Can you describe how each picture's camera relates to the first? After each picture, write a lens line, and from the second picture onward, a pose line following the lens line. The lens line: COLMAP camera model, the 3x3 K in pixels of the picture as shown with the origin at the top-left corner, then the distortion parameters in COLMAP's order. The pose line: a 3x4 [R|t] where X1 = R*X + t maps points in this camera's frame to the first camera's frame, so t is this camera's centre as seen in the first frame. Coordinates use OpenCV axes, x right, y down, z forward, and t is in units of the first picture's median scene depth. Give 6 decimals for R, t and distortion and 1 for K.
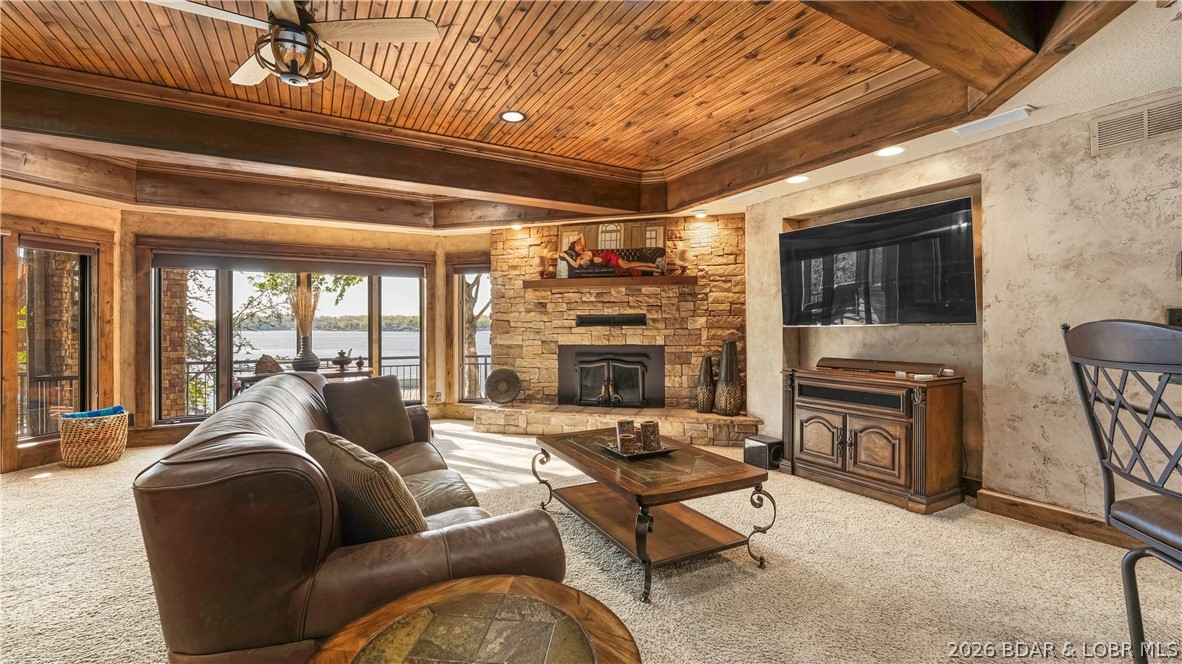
lens RADIAL K [[477.9, 0, 565.5], [0, 477.9, 326.7], [0, 0, 1]] dist [0.001882, 0.000213]
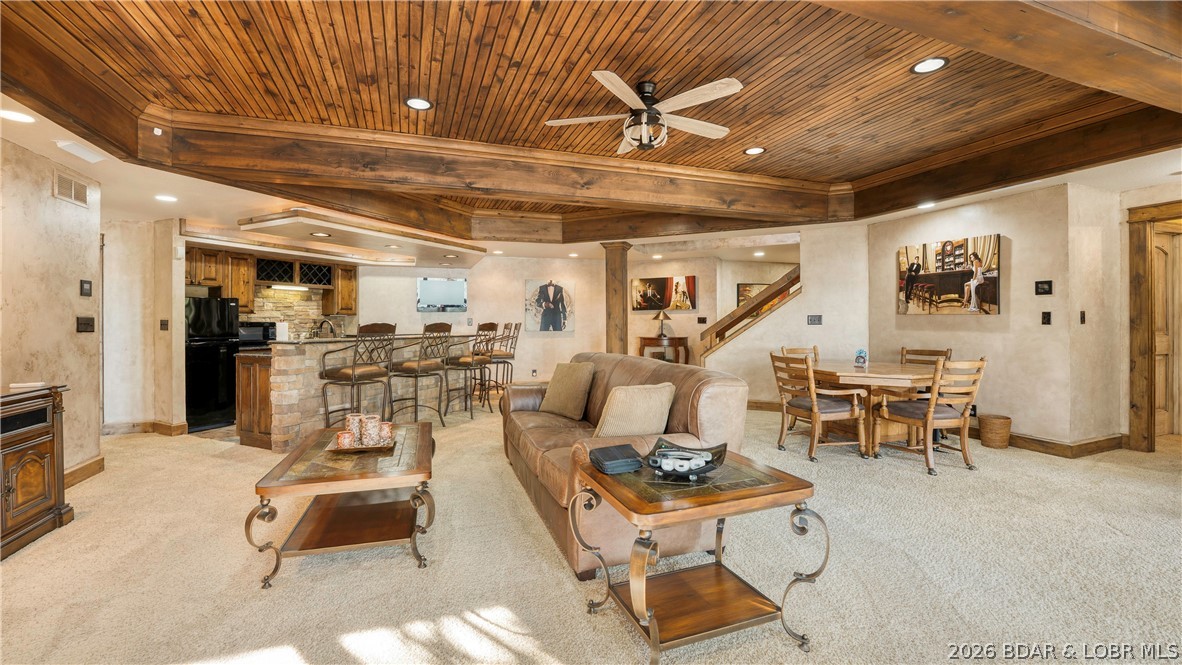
lens RADIAL K [[476.6, 0, 584.1], [0, 476.6, 319.9], [0, 0, 1]] dist [-0.018318, 0.000217]
pose [[-0.990210, 0.013480, 0.138935, -0.242504], [0.013538, 0.999908, -0.000531, -0.001986], [-0.138930, 0.001355, -0.990301, 1.020420]]
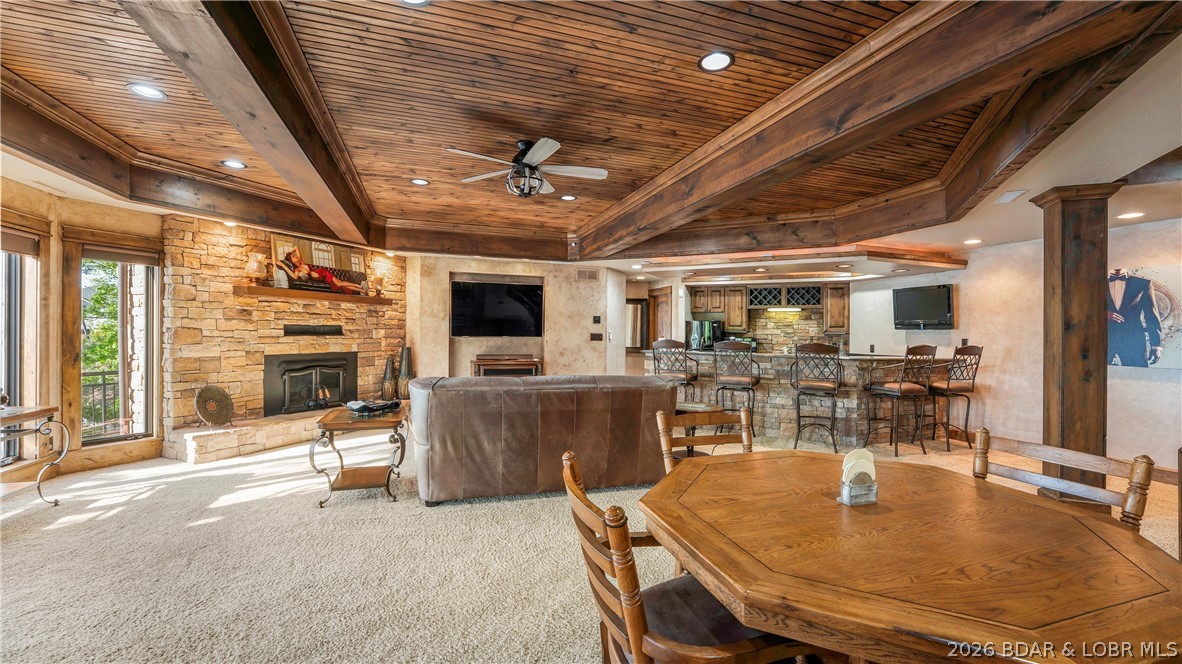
lens RADIAL K [[501.1, 0, 591.0], [0, 501.1, 332.0], [0, 0, 1]] dist [-0.000764, 0.000069]
pose [[0.167671, 0.010144, 0.985791, -0.958655], [-0.011629, 0.999898, -0.008312, -0.007961], [-0.985774, -0.010070, 0.167772, 0.194243]]
